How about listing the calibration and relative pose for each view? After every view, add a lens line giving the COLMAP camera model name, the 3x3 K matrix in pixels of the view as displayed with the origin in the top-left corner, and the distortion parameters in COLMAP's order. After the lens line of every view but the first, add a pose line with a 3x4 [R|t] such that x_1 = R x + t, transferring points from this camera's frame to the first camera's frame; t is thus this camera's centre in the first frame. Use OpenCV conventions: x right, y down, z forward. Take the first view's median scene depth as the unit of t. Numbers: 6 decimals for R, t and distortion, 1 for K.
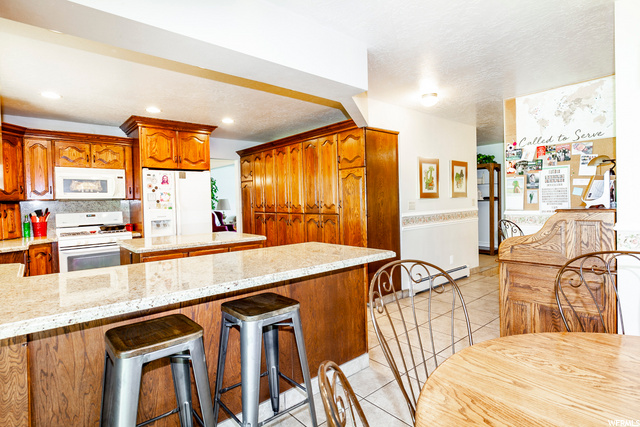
lens RADIAL K [[328.1, 0, 320.2], [0, 328.1, 208.7], [0, 0, 1]] dist [0.001483, -0.000005]
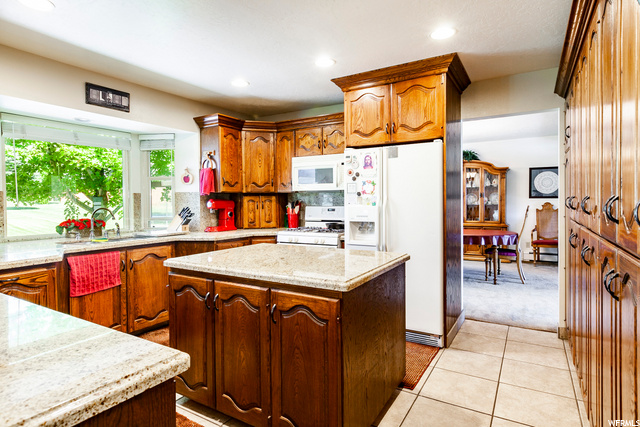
lens RADIAL K [[354.2, 0, 318.5], [0, 354.2, 207.2], [0, 0, 1]] dist [0.005313, 0.001284]
pose [[0.313429, 0.041911, -0.948686, 0.192287], [-0.017013, 0.999113, 0.038518, -0.021843], [0.949459, 0.004067, 0.313864, 0.681176]]
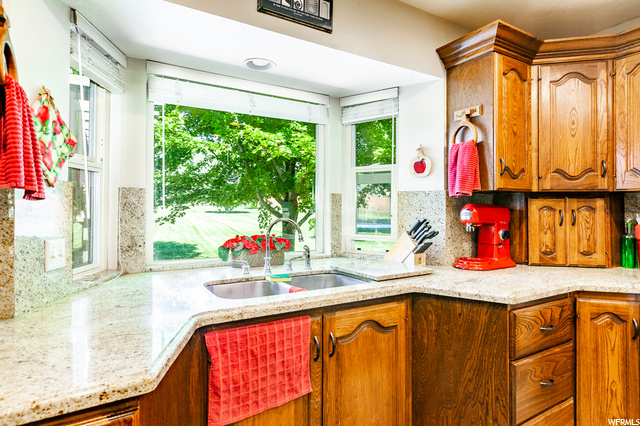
lens RADIAL K [[354.2, 0, 317.6], [0, 354.2, 207.1], [0, 0, 1]] dist [0.005313, 0.001284]
pose [[-0.168719, 0.023550, -0.985383, -0.282161], [-0.015763, 0.999522, 0.026587, -0.007704], [0.985538, 0.020018, -0.168267, 0.586974]]
